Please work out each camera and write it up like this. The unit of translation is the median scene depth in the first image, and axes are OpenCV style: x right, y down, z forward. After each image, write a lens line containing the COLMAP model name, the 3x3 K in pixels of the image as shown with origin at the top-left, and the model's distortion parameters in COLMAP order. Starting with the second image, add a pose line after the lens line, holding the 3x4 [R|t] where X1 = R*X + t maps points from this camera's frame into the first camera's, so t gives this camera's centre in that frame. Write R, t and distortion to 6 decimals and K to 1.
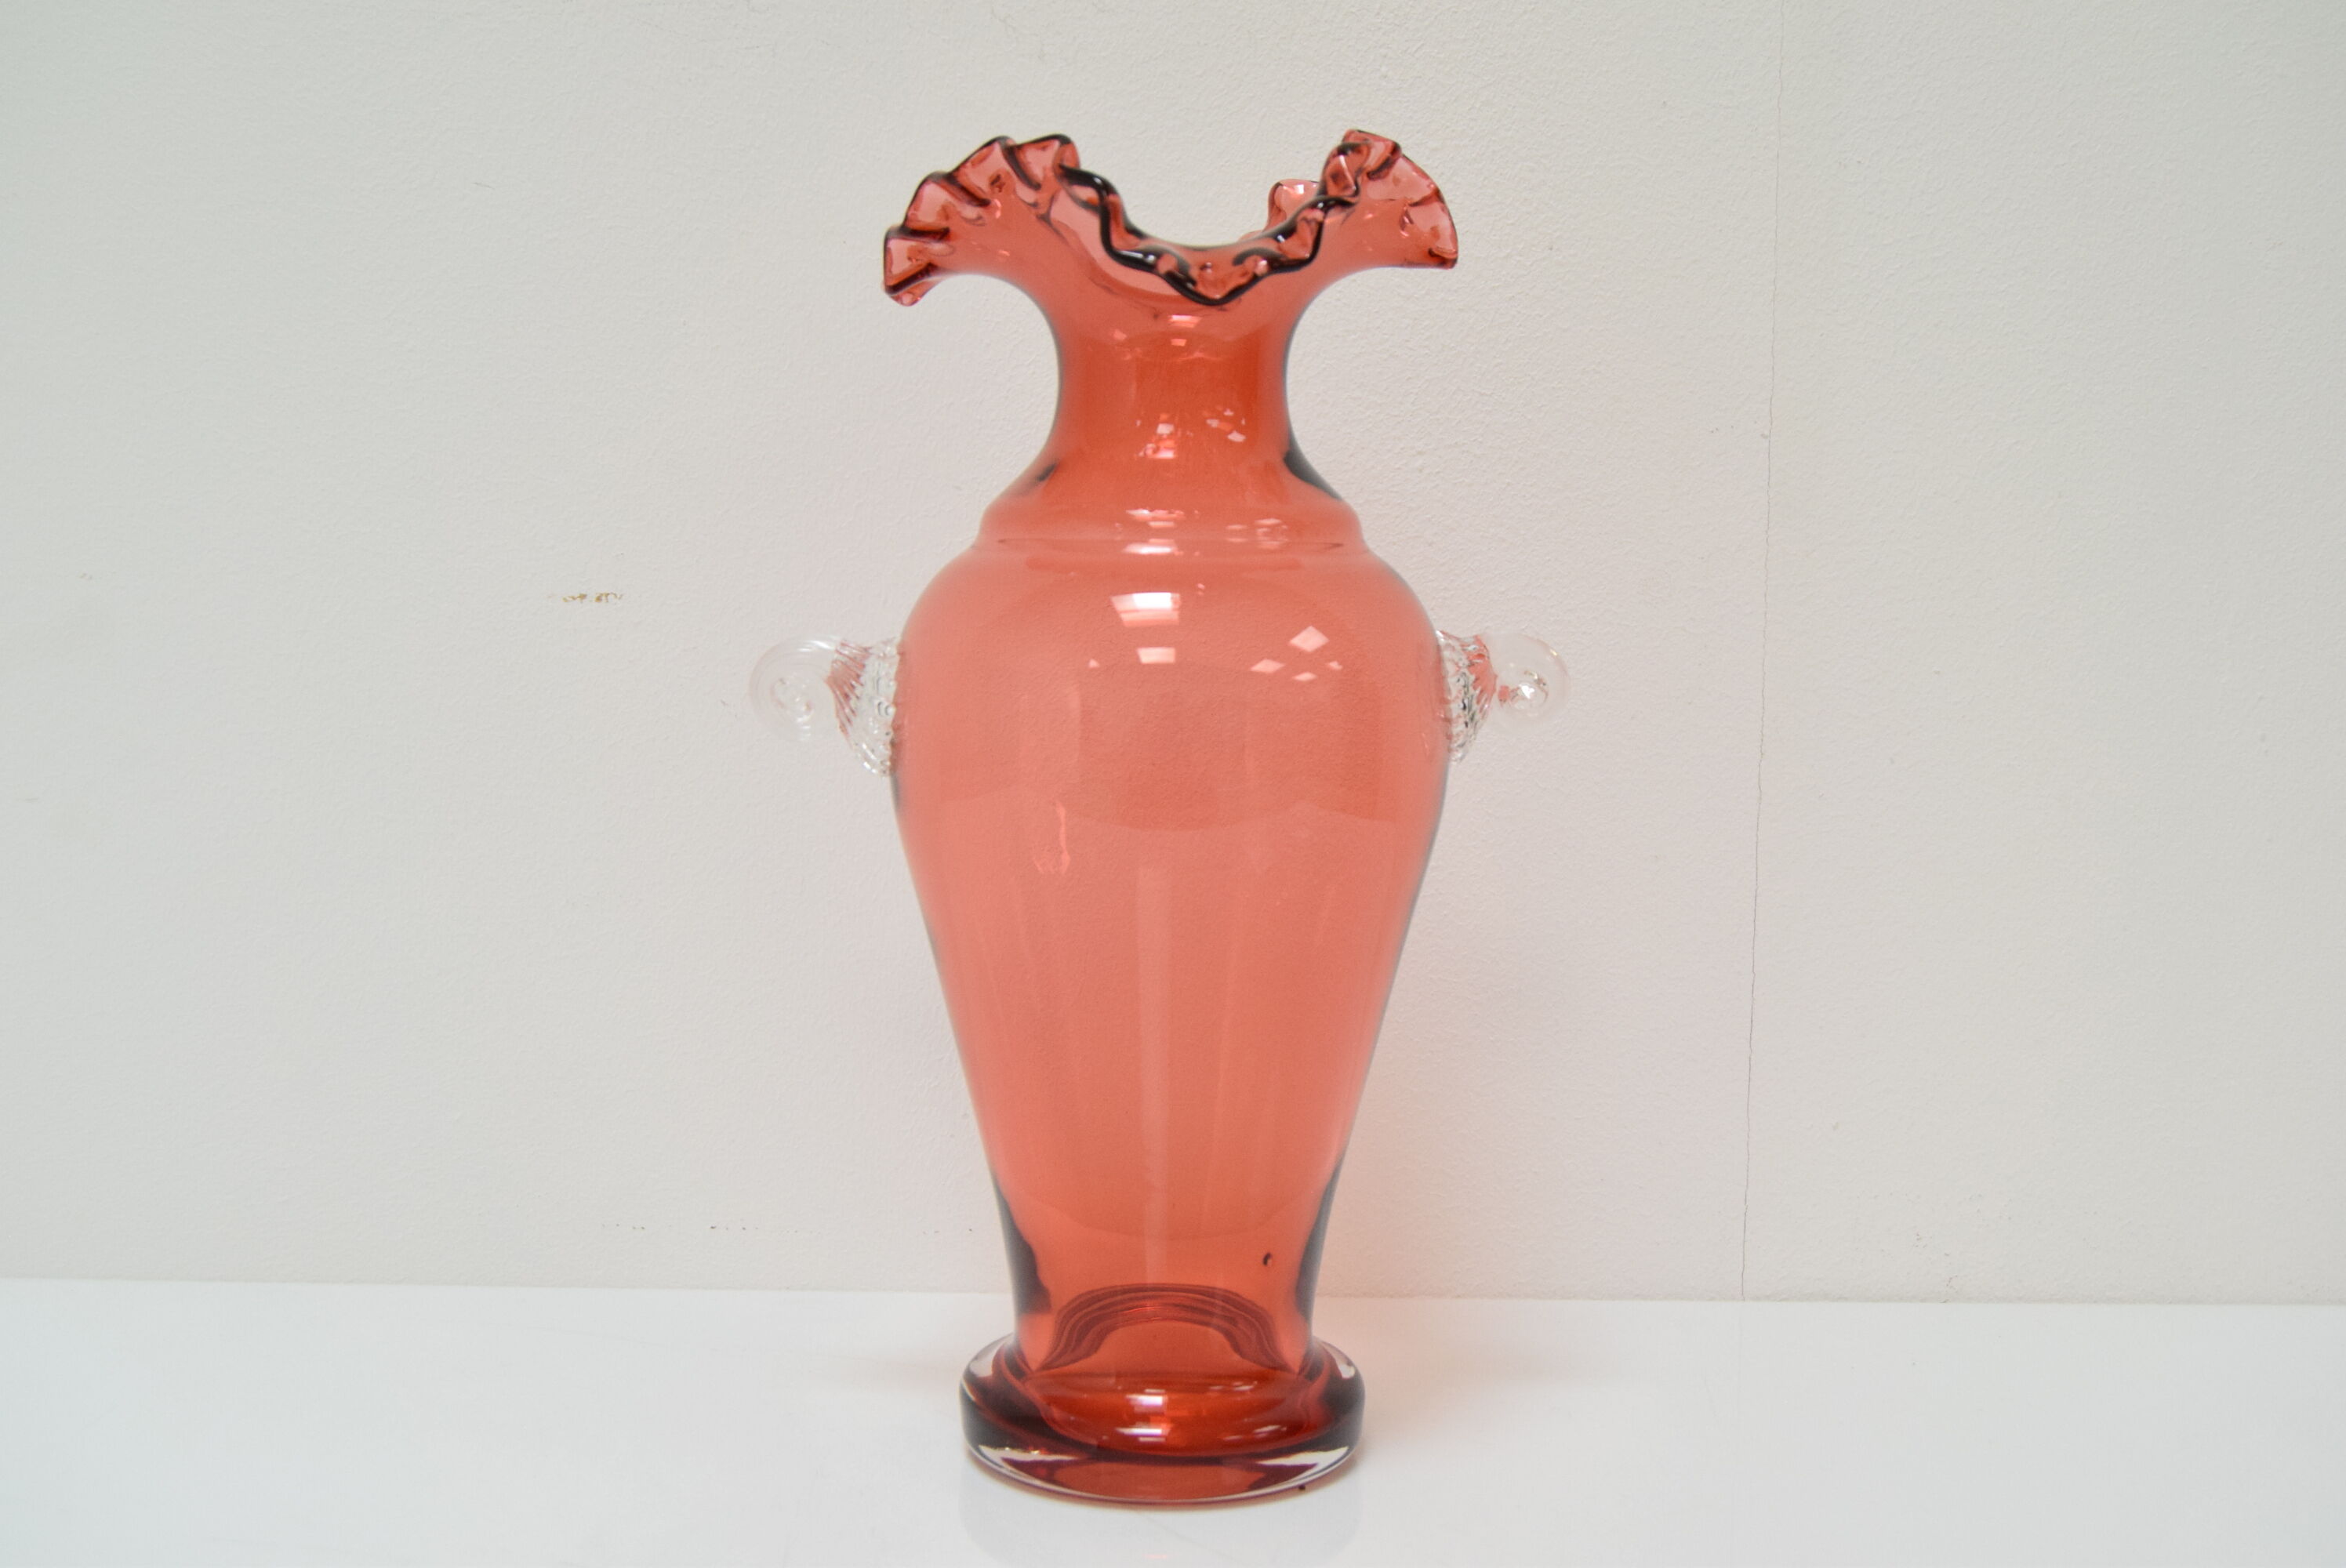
lens RADIAL K [[3118.5, 0, 1173.0], [0, 3118.5, 784.0], [0, 0, 1]] dist [0.105137, 0.056172]
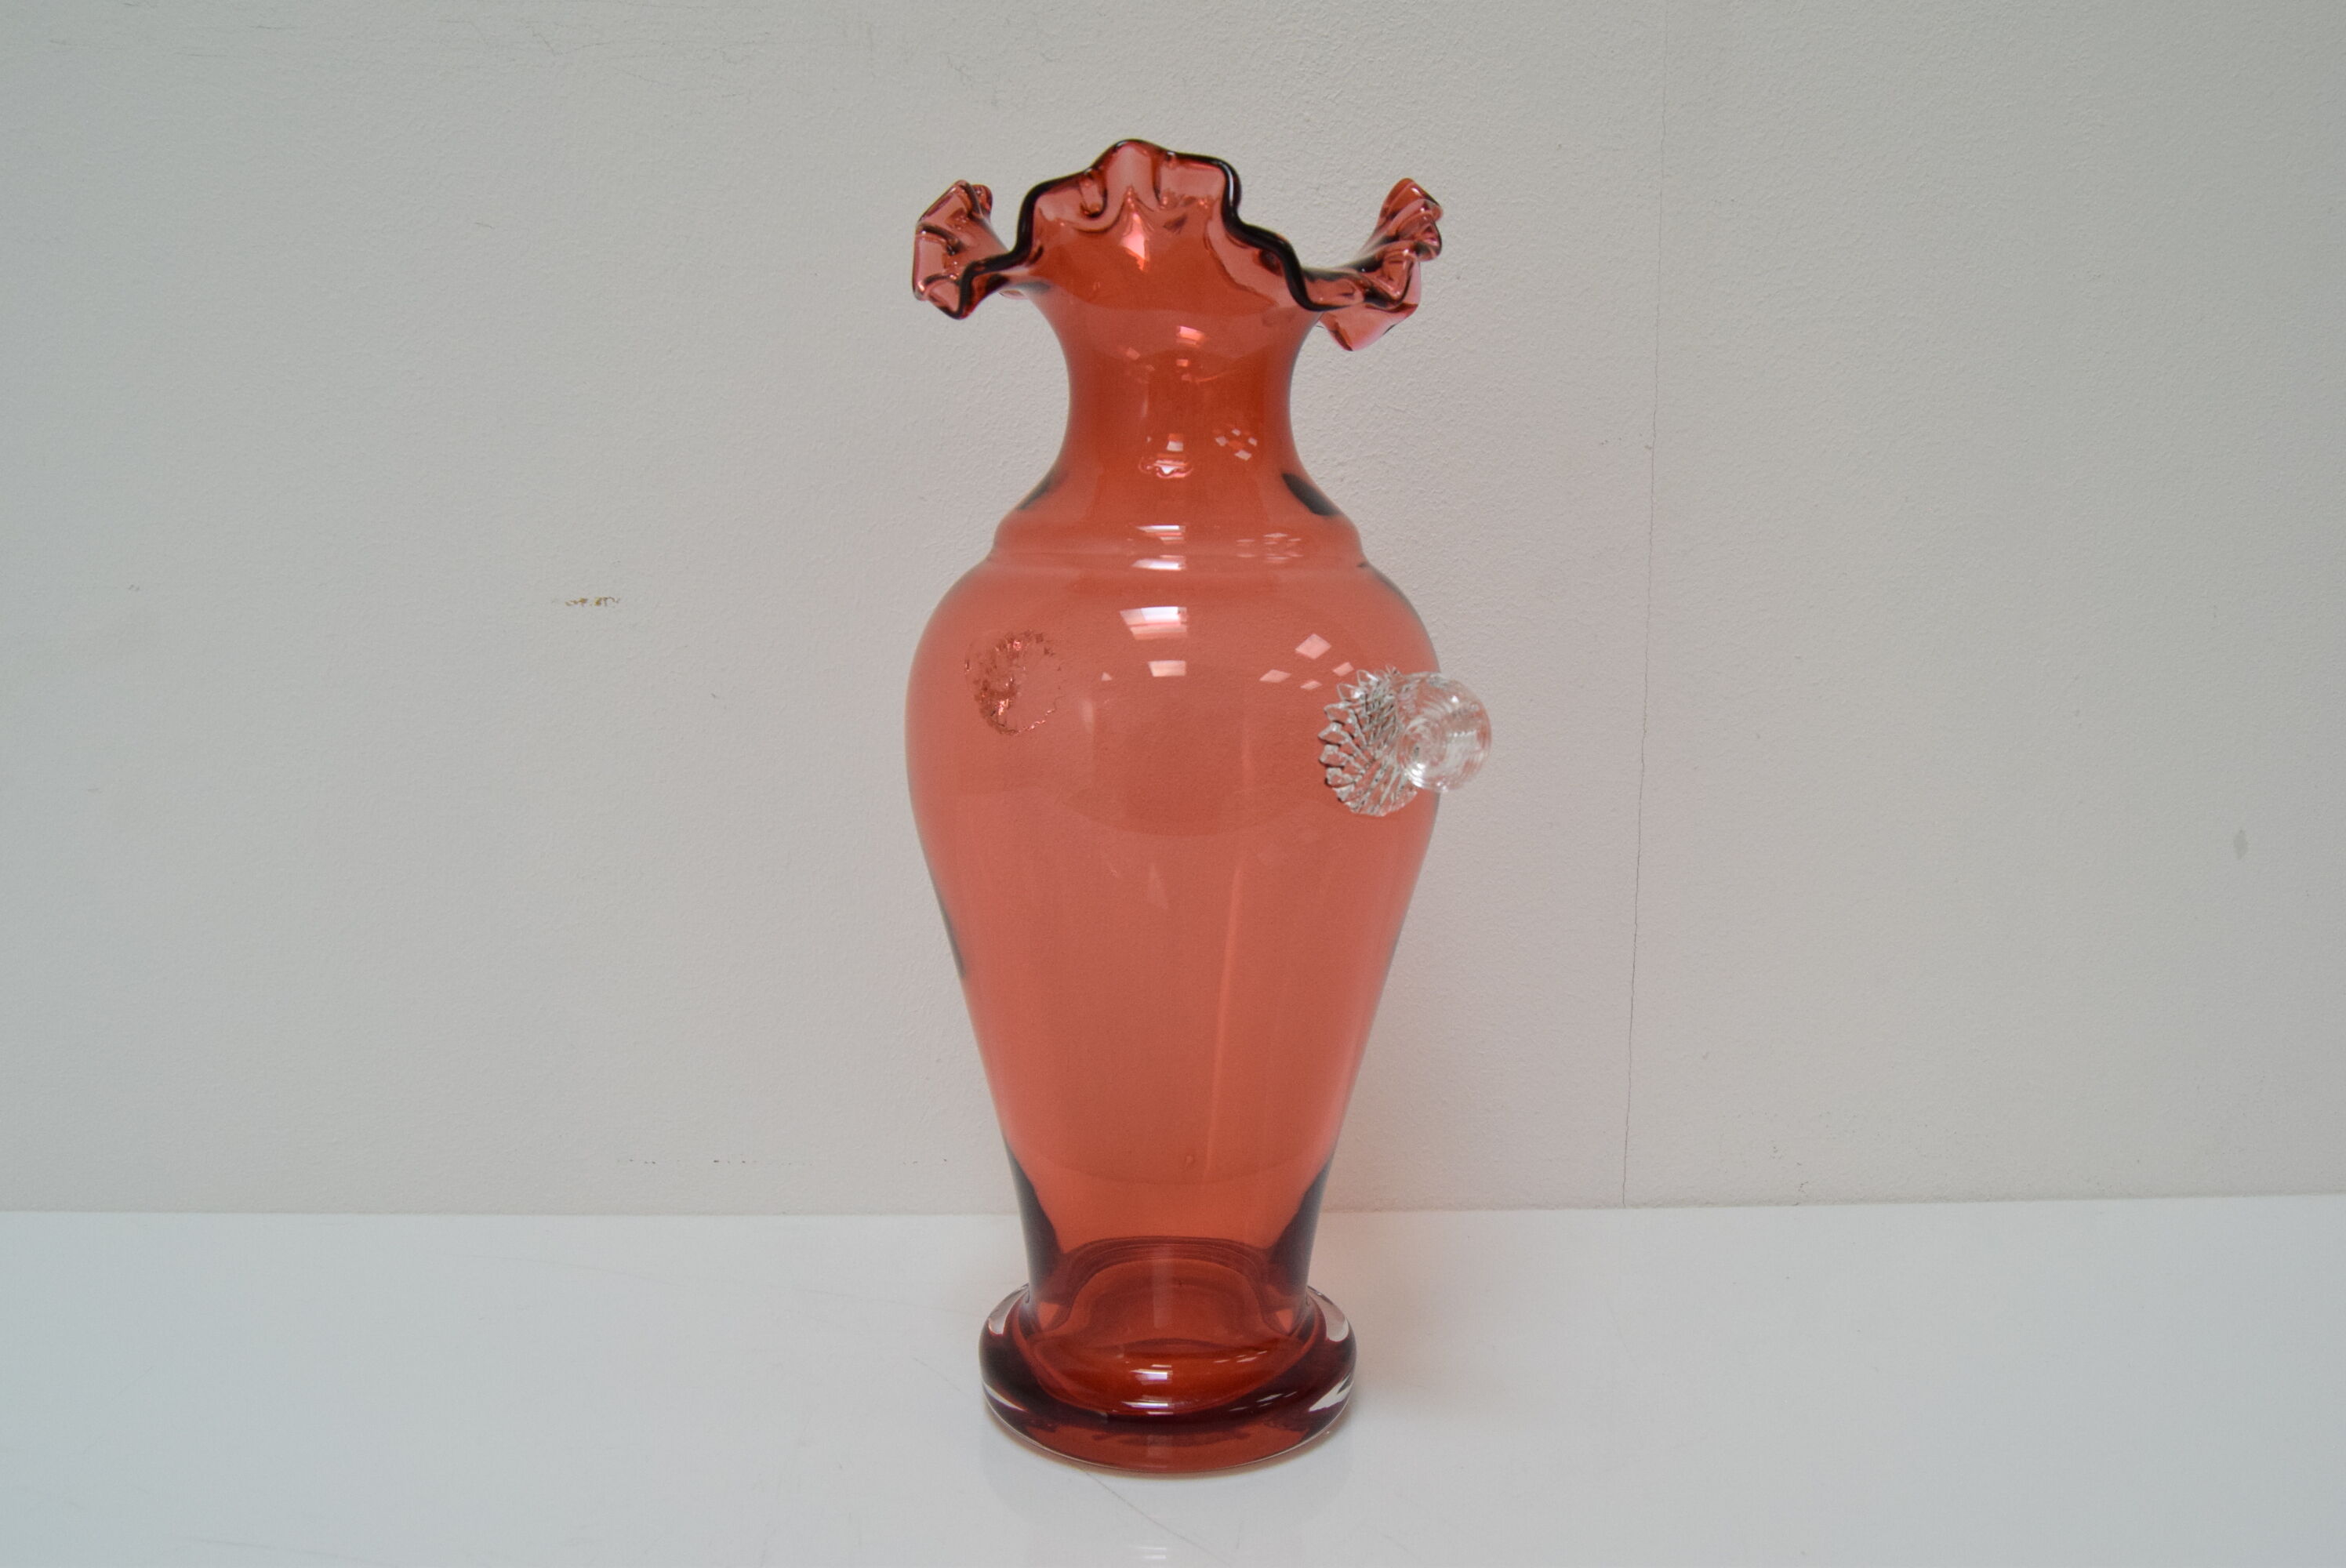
lens RADIAL K [[1886.9, 0, 1012.9], [0, 1886.9, 779.6], [0, 0, 1]] dist [0.006890, 0.000194]
pose [[0.998451, -0.015975, 0.053300, -0.075939], [0.012544, 0.997865, 0.064090, -0.038789], [-0.054210, -0.063322, 0.996520, 0.333615]]
